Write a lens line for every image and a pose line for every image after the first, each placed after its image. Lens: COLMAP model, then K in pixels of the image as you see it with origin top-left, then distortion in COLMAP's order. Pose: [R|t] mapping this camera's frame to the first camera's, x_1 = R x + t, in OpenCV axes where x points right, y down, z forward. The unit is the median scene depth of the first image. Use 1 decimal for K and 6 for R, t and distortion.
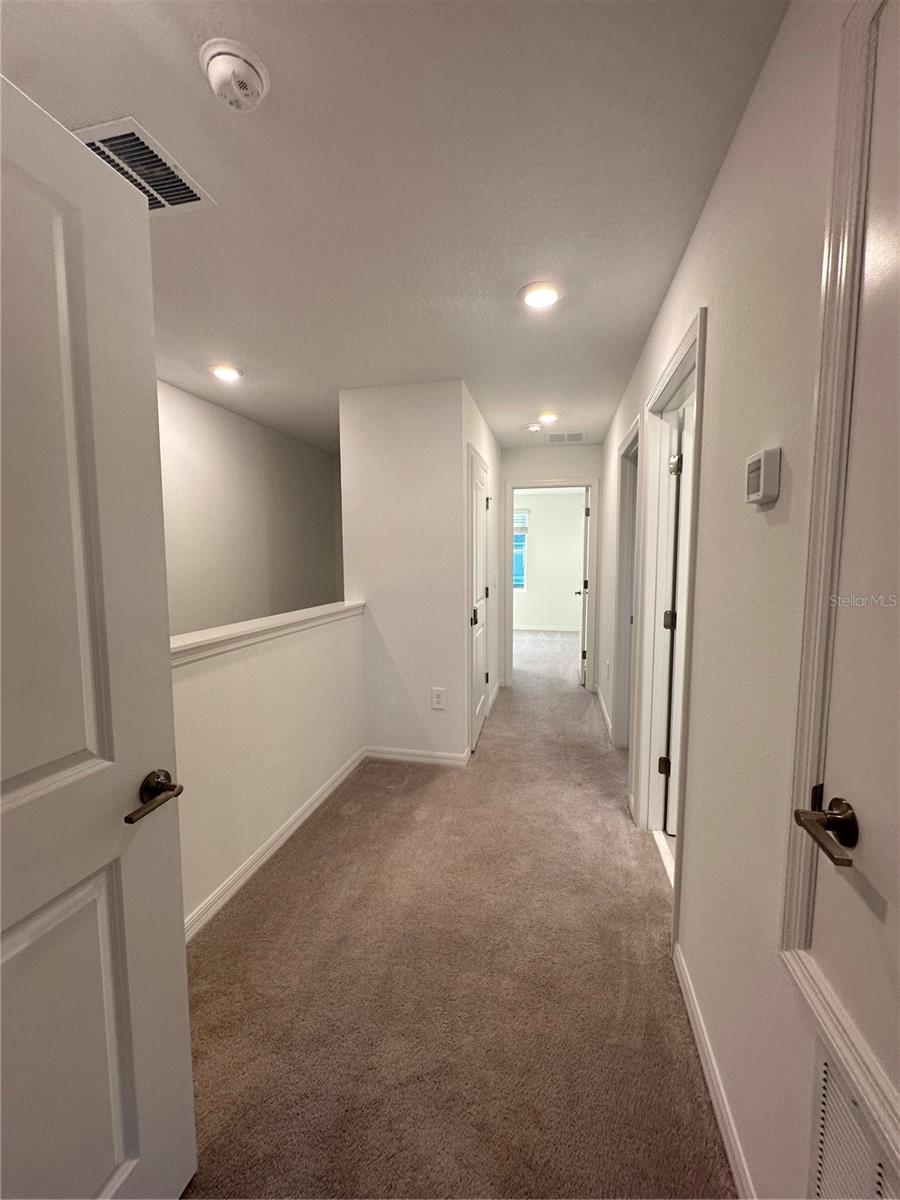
lens RADIAL K [[478.2, 0, 450.0], [0, 478.2, 600.0], [0, 0, 1]] dist [-0.000724, 0.000266]
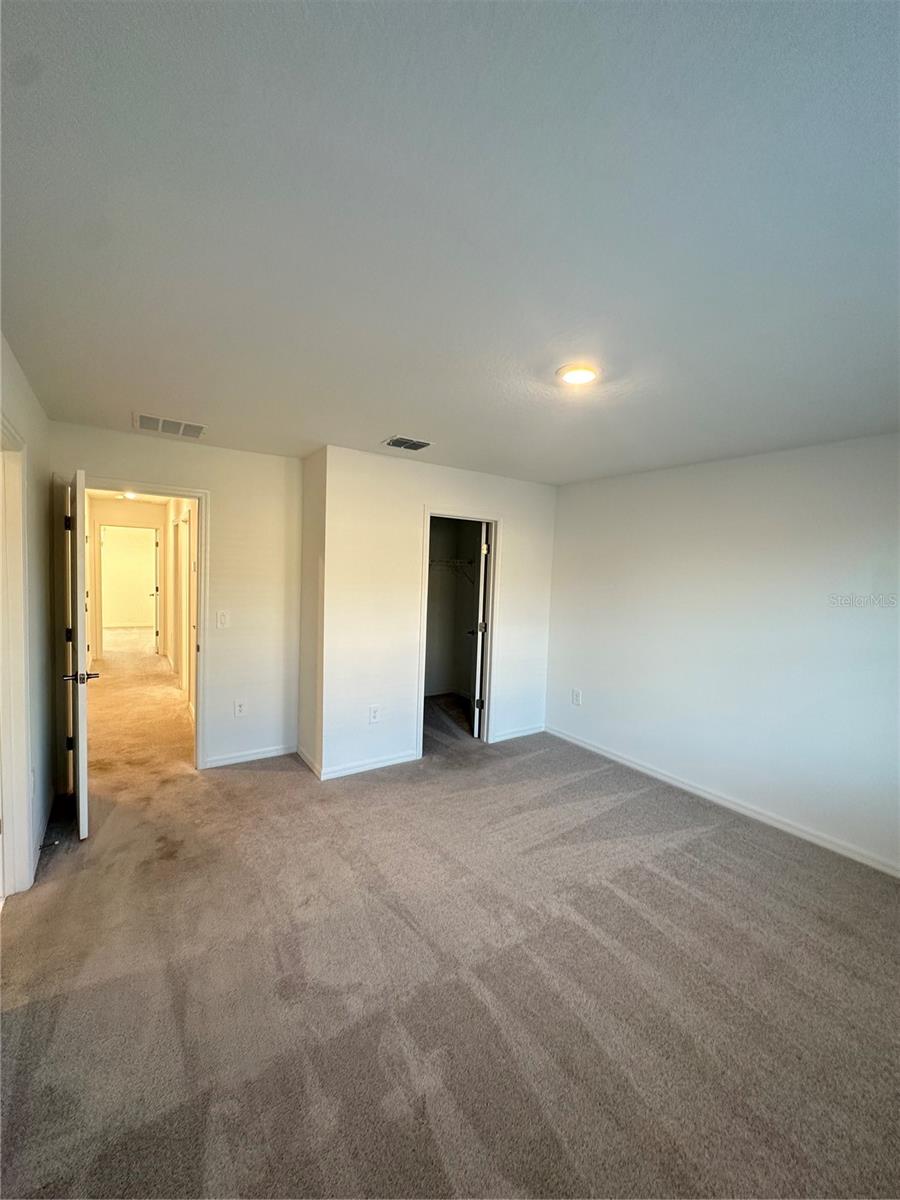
lens RADIAL K [[478.2, 0, 450.0], [0, 478.2, 600.0], [0, 0, 1]] dist [-0.000724, 0.000266]
pose [[0.684849, -0.019266, 0.728430, -0.216374], [0.028607, 0.999591, -0.000457, 0.033103], [-0.728123, 0.021151, 0.685120, -0.829397]]
